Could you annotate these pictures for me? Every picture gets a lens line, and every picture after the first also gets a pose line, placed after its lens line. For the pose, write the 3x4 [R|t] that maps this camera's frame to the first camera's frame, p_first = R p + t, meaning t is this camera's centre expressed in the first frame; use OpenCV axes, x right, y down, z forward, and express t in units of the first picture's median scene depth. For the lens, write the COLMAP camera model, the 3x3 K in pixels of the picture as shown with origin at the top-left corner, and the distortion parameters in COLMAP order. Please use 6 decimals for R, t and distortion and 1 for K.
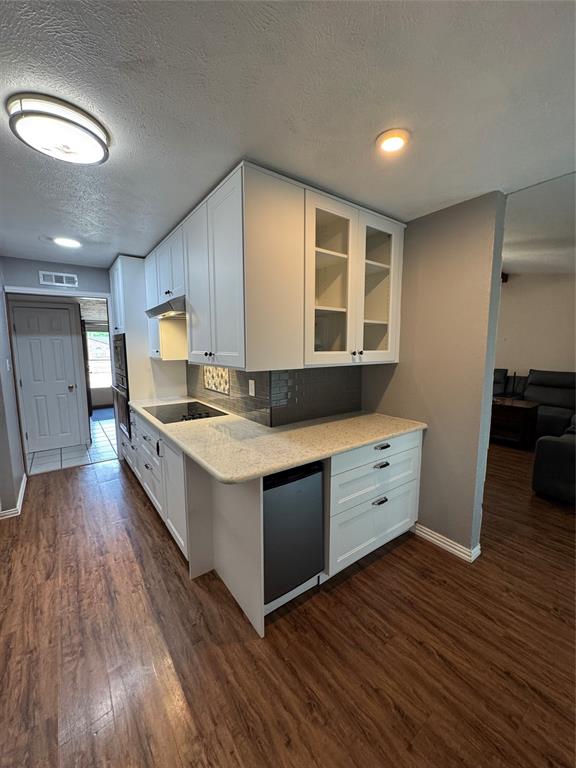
lens RADIAL K [[306.1, 0, 284.7], [0, 306.1, 383.1], [0, 0, 1]] dist [-0.009342, 0.000495]
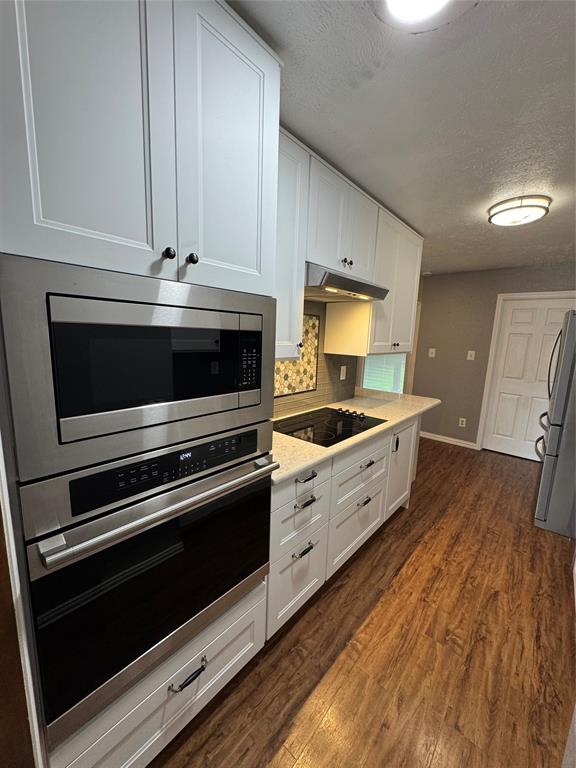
lens RADIAL K [[306.1, 0, 295.2], [0, 306.1, 387.8], [0, 0, 1]] dist [-0.009342, 0.000495]
pose [[-0.227393, -0.165622, 0.959615, -1.477963], [0.089424, 0.977715, 0.189936, -0.206574], [-0.969688, 0.129003, -0.207515, 1.769092]]
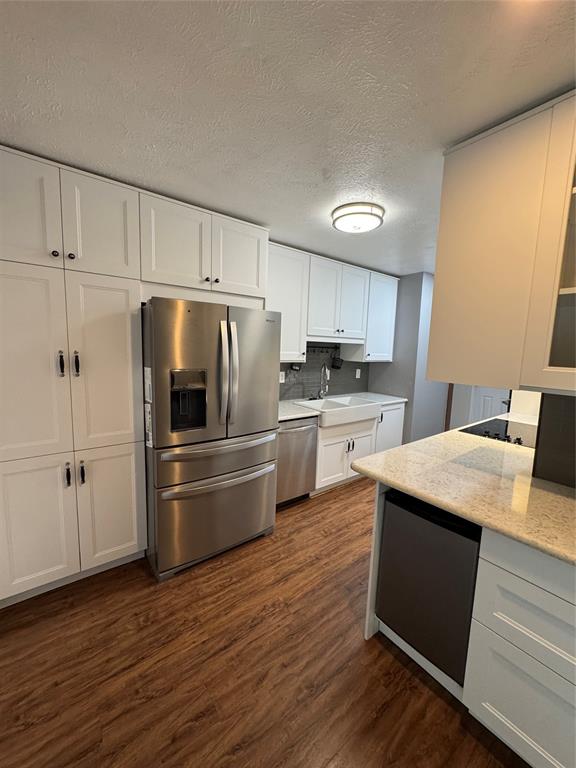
lens RADIAL K [[306.1, 0, 294.0], [0, 306.1, 385.6], [0, 0, 1]] dist [-0.009342, 0.000495]
pose [[0.035921, 0.130705, -0.990770, 0.665300], [-0.153015, 0.980439, 0.123794, -0.062424], [0.987571, 0.147156, 0.055218, 0.482756]]
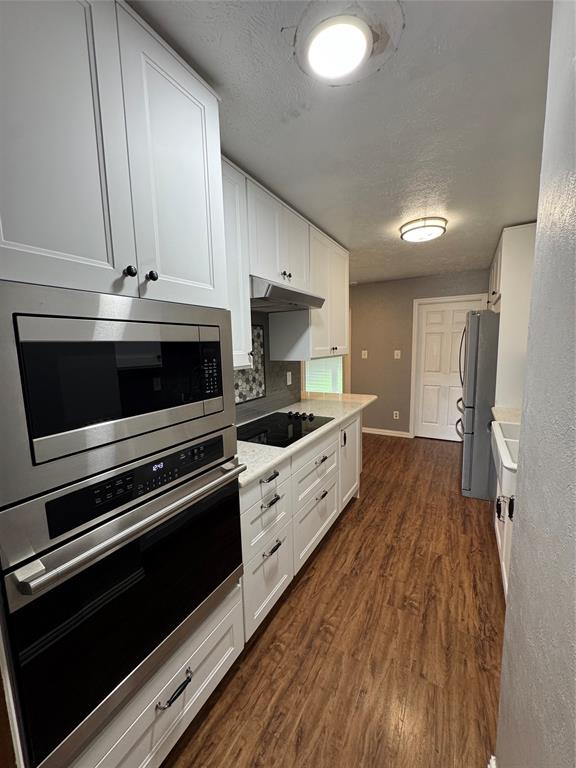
lens RADIAL K [[306.1, 0, 299.0], [0, 306.1, 384.6], [0, 0, 1]] dist [-0.009342, 0.000495]
pose [[-0.430937, -0.102915, 0.896494, -1.517712], [0.134511, 0.975050, 0.176591, -0.210027], [-0.892301, 0.196687, -0.406342, 1.820861]]
